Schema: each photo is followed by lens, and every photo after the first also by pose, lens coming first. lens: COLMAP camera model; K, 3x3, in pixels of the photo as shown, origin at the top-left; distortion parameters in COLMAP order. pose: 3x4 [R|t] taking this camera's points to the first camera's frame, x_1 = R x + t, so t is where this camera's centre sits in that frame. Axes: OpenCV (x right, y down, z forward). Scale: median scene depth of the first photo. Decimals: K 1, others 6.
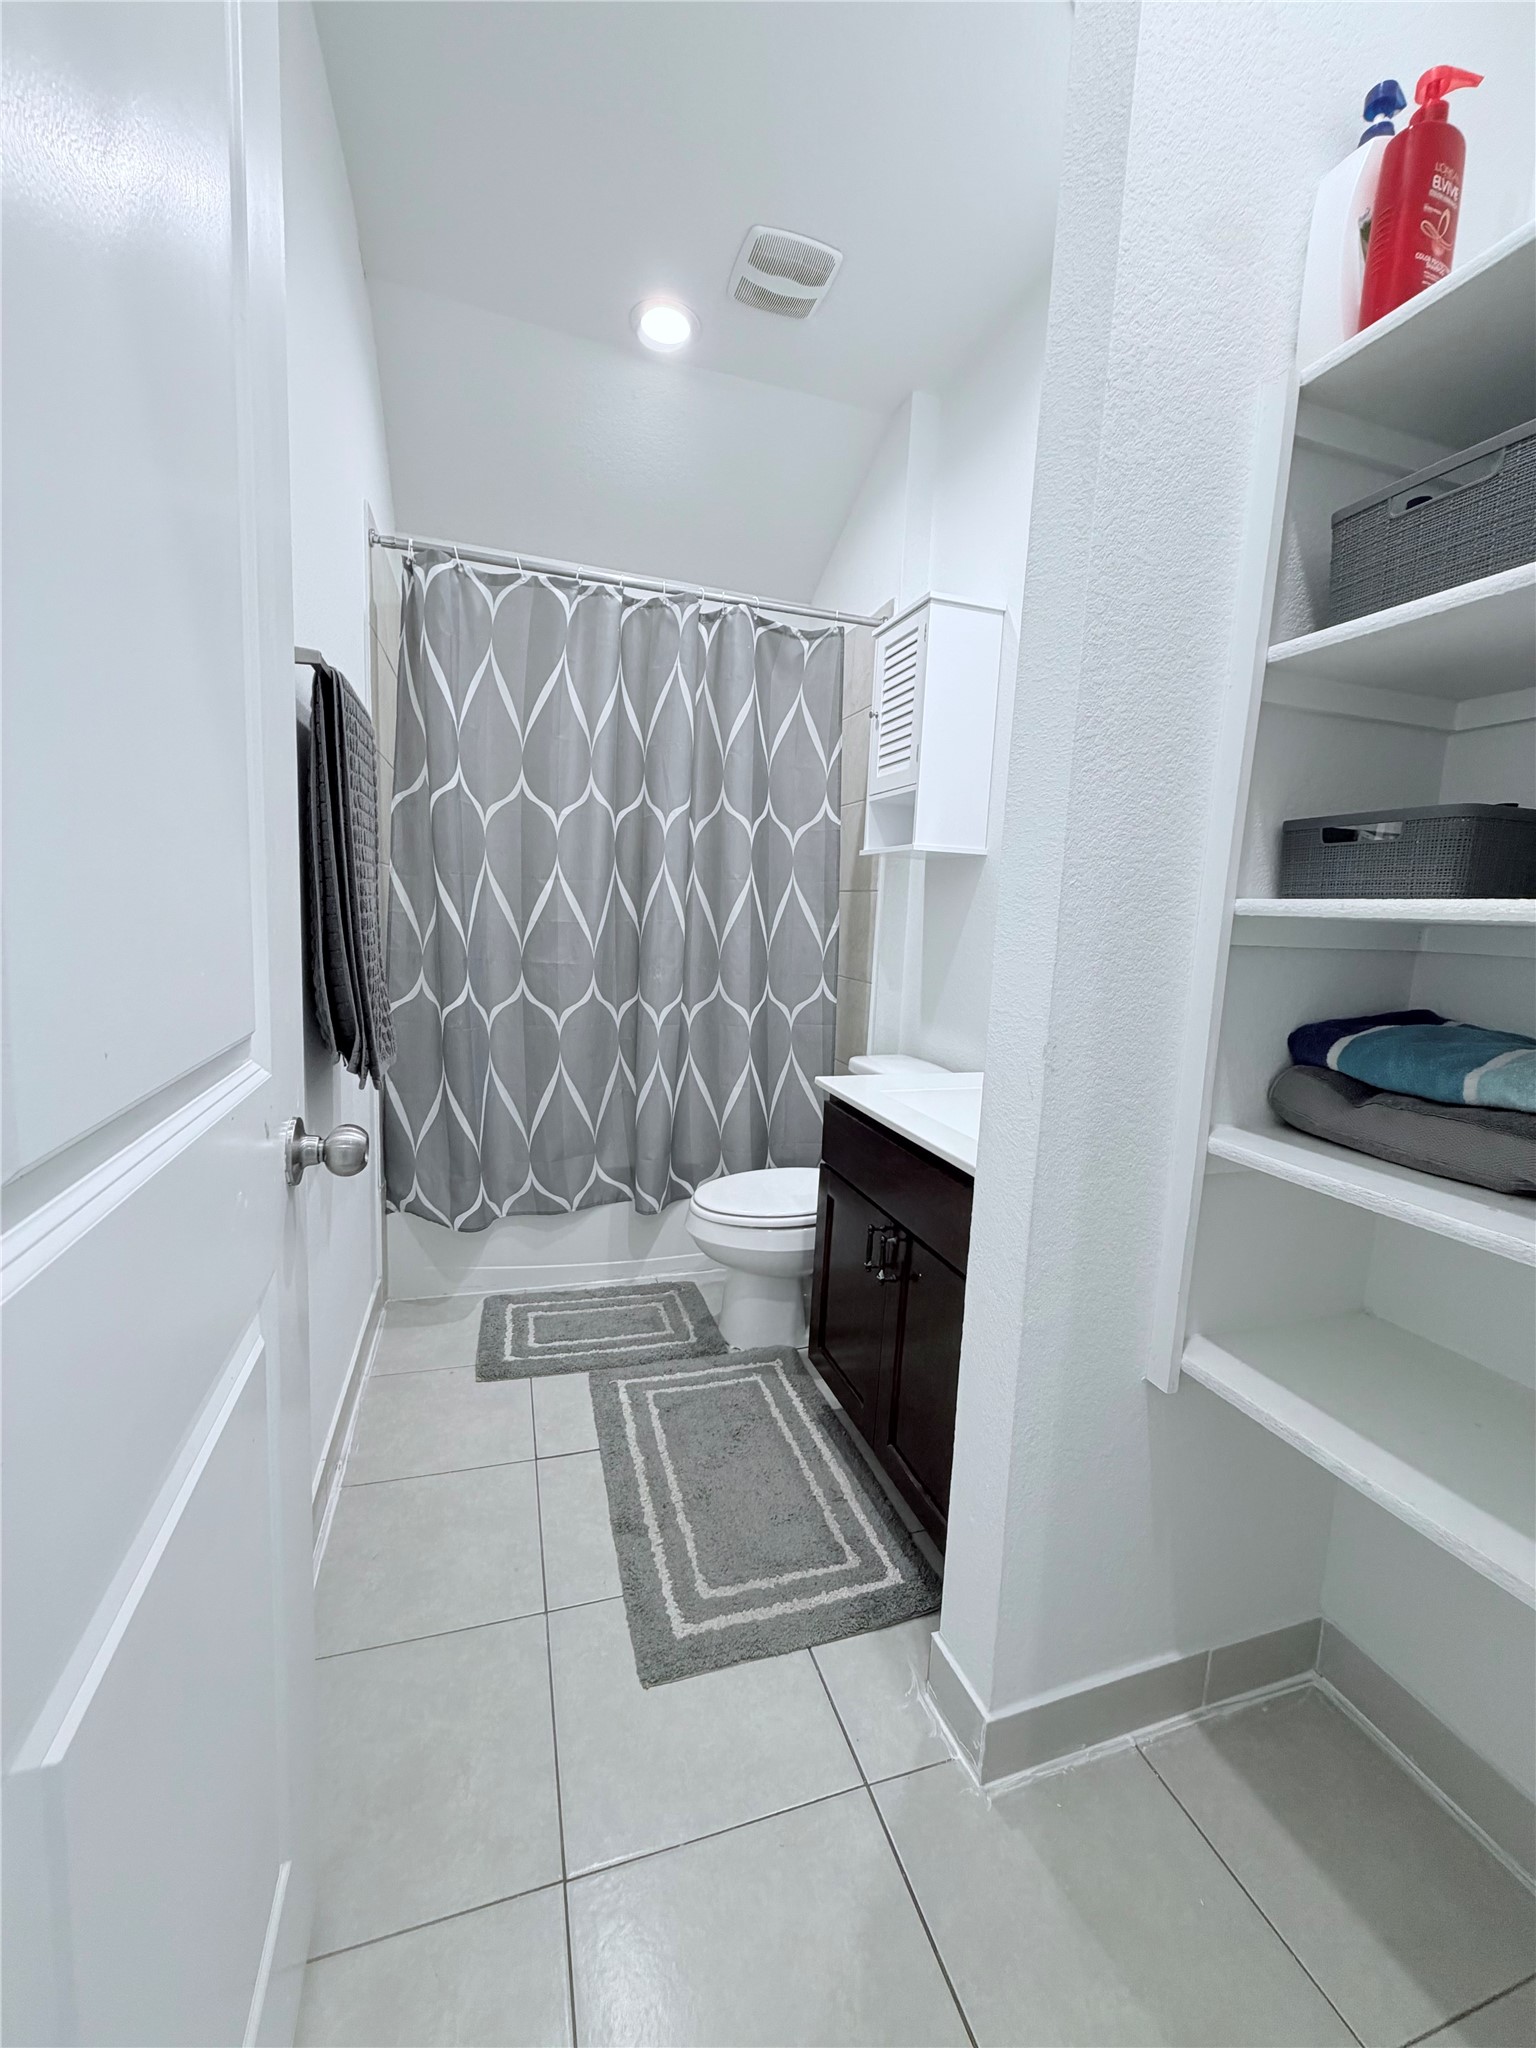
lens RADIAL K [[820.8, 0, 766.0], [0, 820.8, 1025.2], [0, 0, 1]] dist [0.000090, 0.000088]
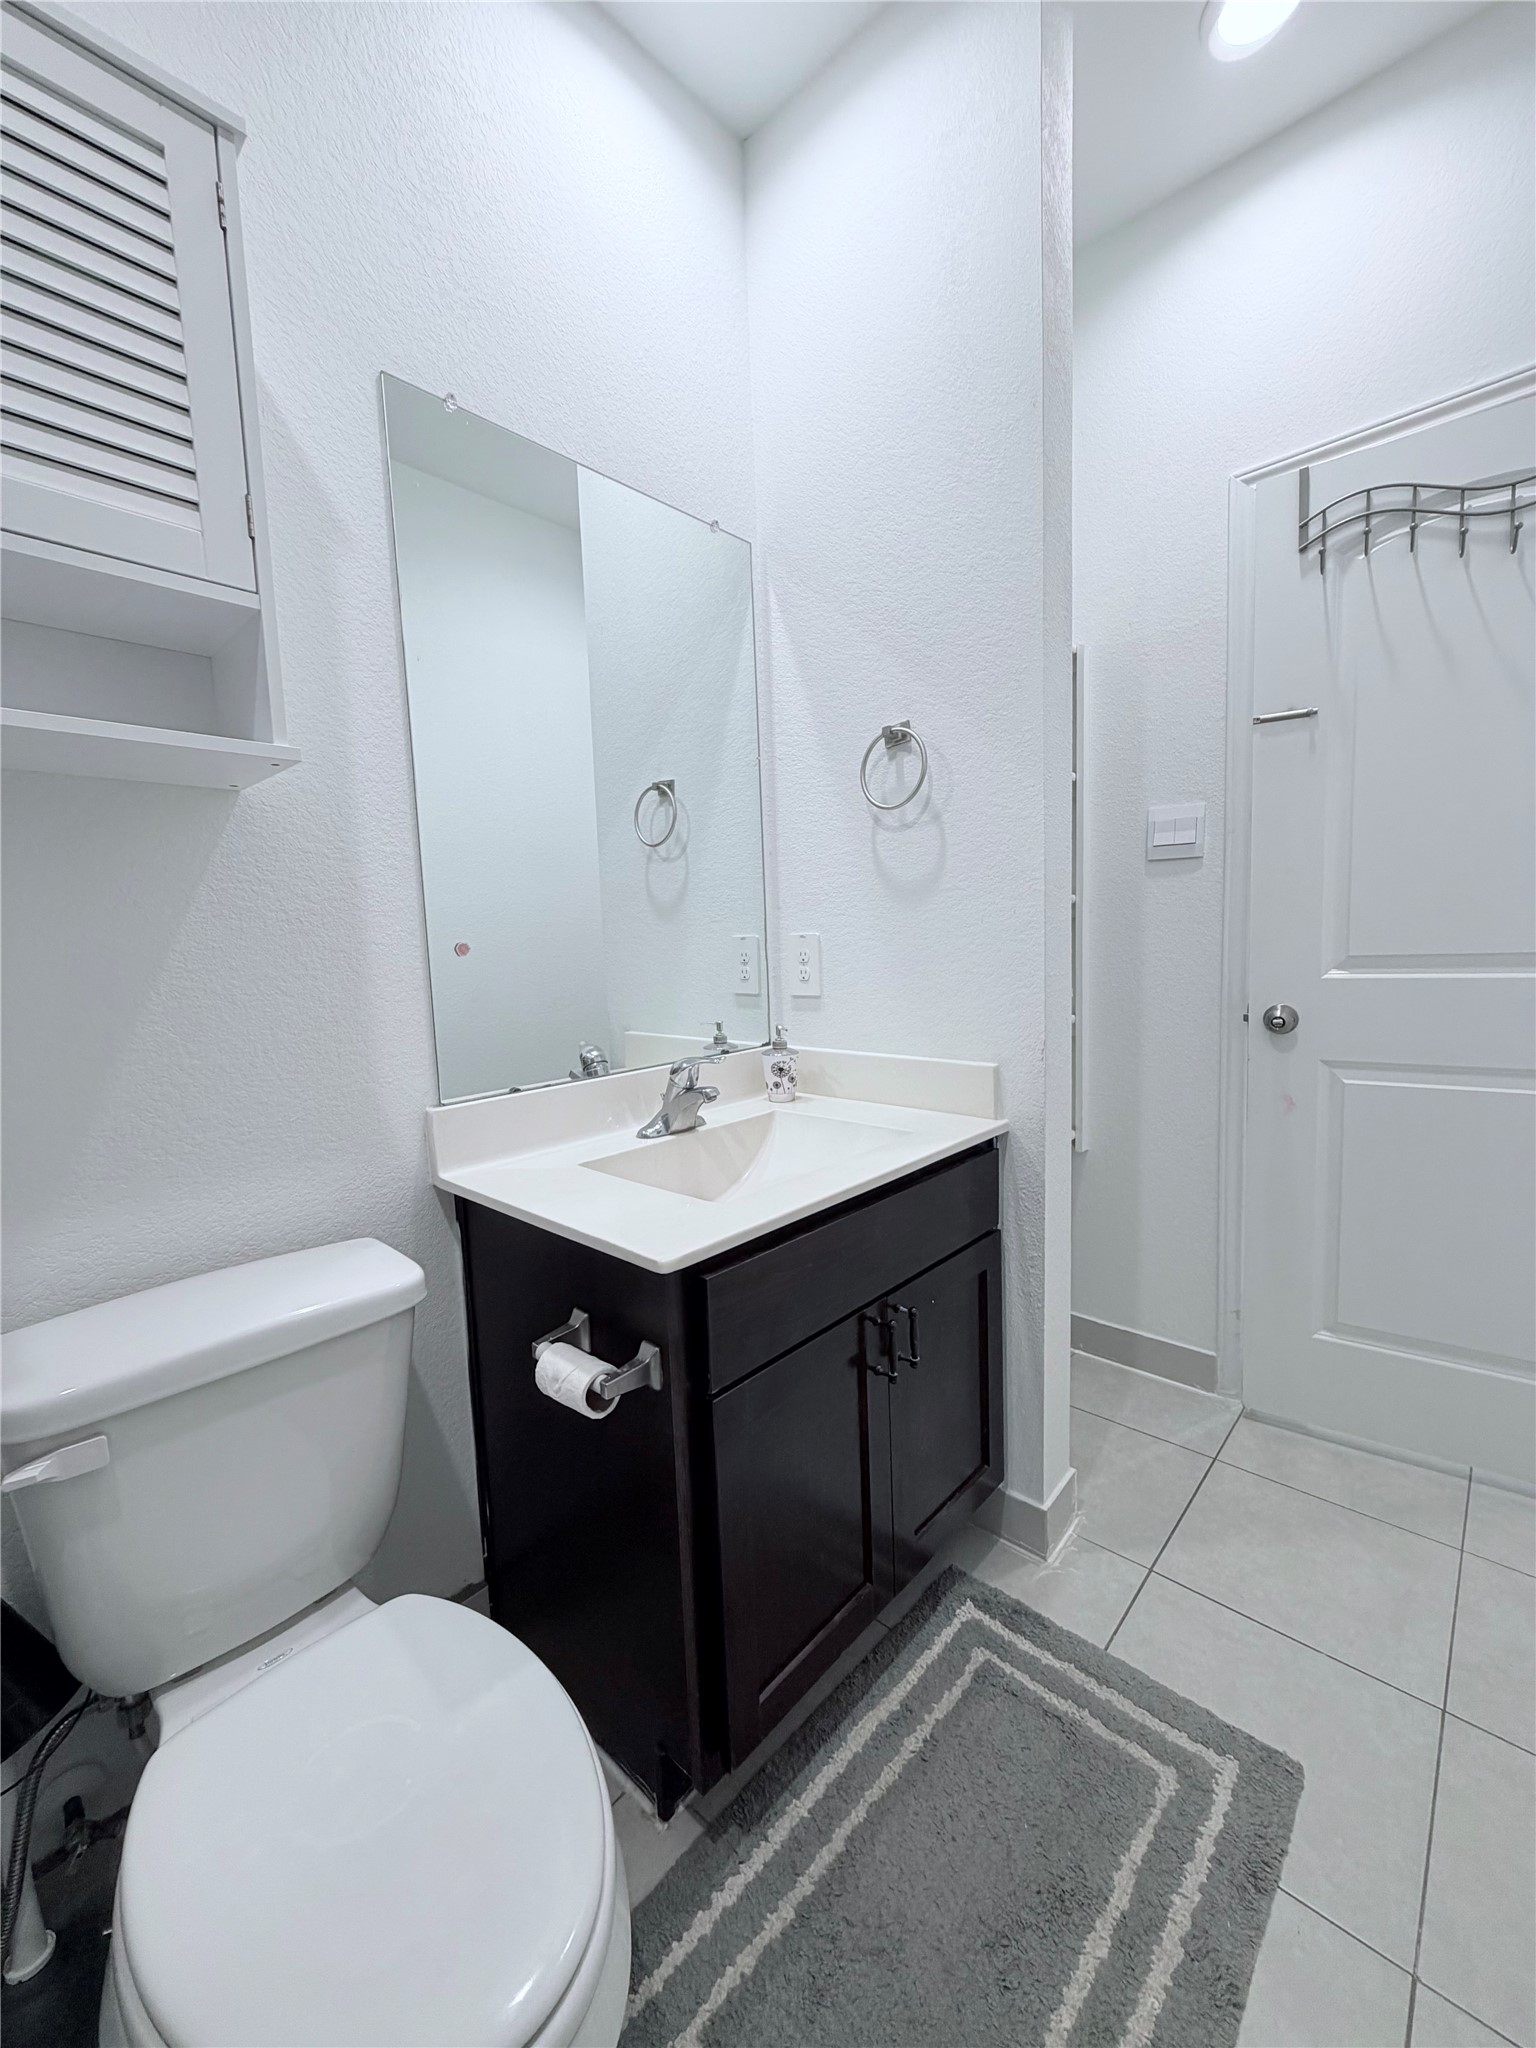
lens RADIAL K [[820.8, 0, 764.0], [0, 820.8, 1022.8], [0, 0, 1]] dist [0.000090, 0.000088]
pose [[-0.488600, -0.115744, 0.864797, -0.444169], [0.136169, 0.968901, 0.206611, -0.195188], [-0.861817, 0.218708, -0.457645, 1.426260]]
